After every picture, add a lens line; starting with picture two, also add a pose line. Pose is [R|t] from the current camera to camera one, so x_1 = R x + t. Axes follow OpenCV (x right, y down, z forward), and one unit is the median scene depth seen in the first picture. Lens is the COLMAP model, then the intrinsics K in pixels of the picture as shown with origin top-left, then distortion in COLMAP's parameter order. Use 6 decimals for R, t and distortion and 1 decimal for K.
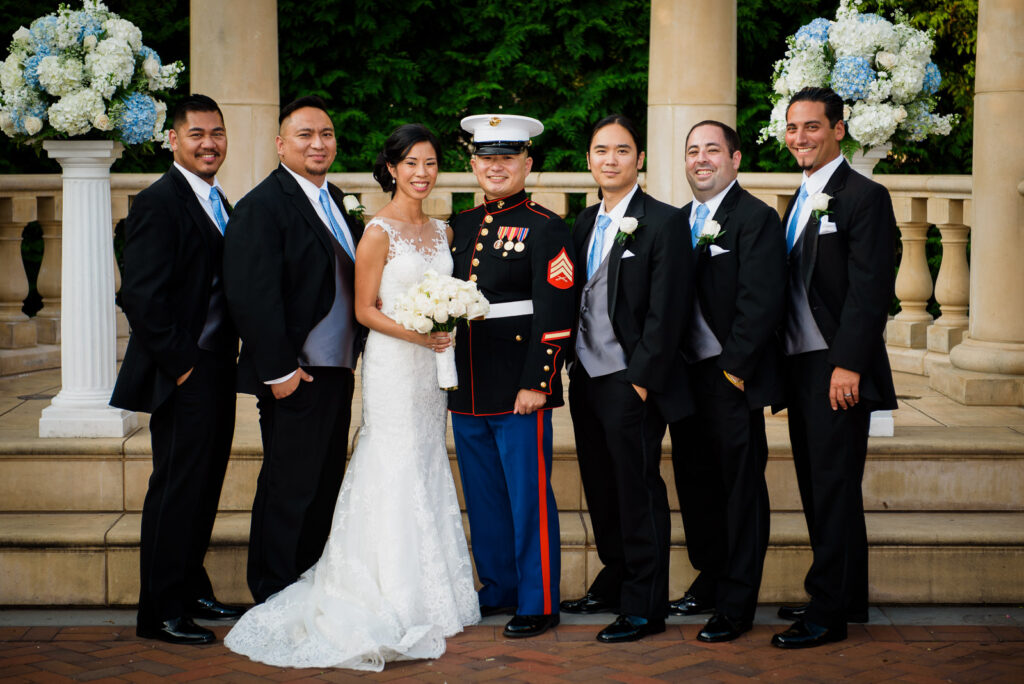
lens RADIAL K [[2039.6, 0, 512.0], [0, 2039.6, 342.0], [0, 0, 1]] dist [0.073544, -0.063753]
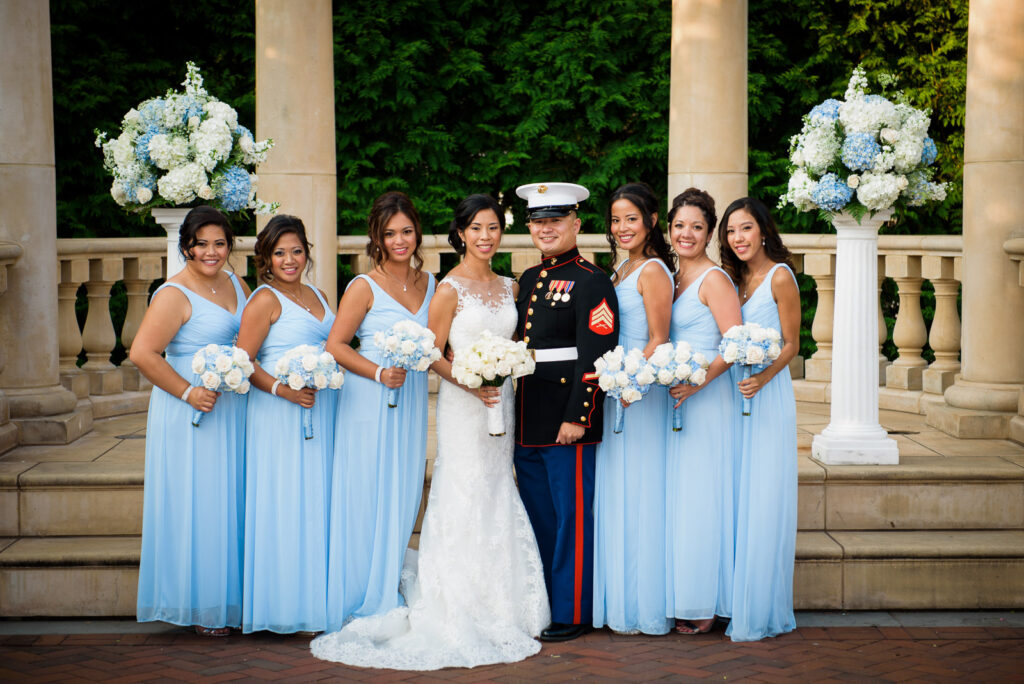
lens RADIAL K [[2070.8, 0, 512.0], [0, 2070.8, 342.0], [0, 0, 1]] dist [0.078252, -0.246172]
pose [[0.999817, -0.004901, 0.018487, -0.041758], [0.005461, 0.999524, -0.030357, 0.010012], [-0.018330, 0.030453, 0.999368, -0.128604]]
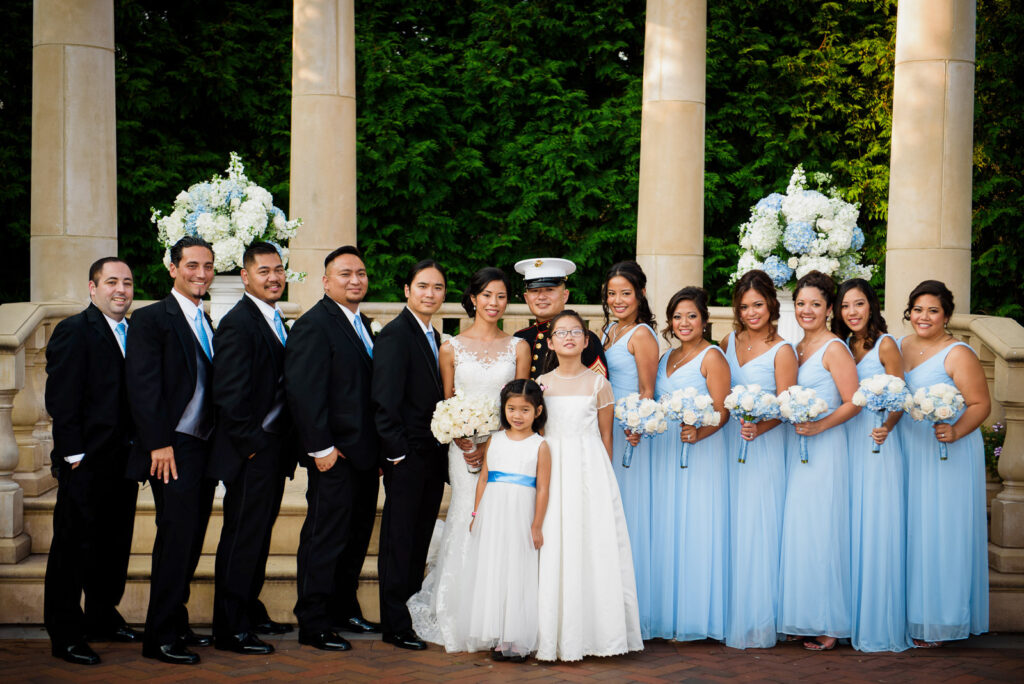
lens RADIAL K [[1713.9, 0, 512.0], [0, 1713.9, 342.0], [0, 0, 1]] dist [0.098672, 0.156856]
pose [[0.999668, 0.013049, 0.022211, -0.039501], [-0.011642, 0.997988, -0.062333, 0.010849], [-0.022980, 0.062053, 0.997808, -0.104809]]
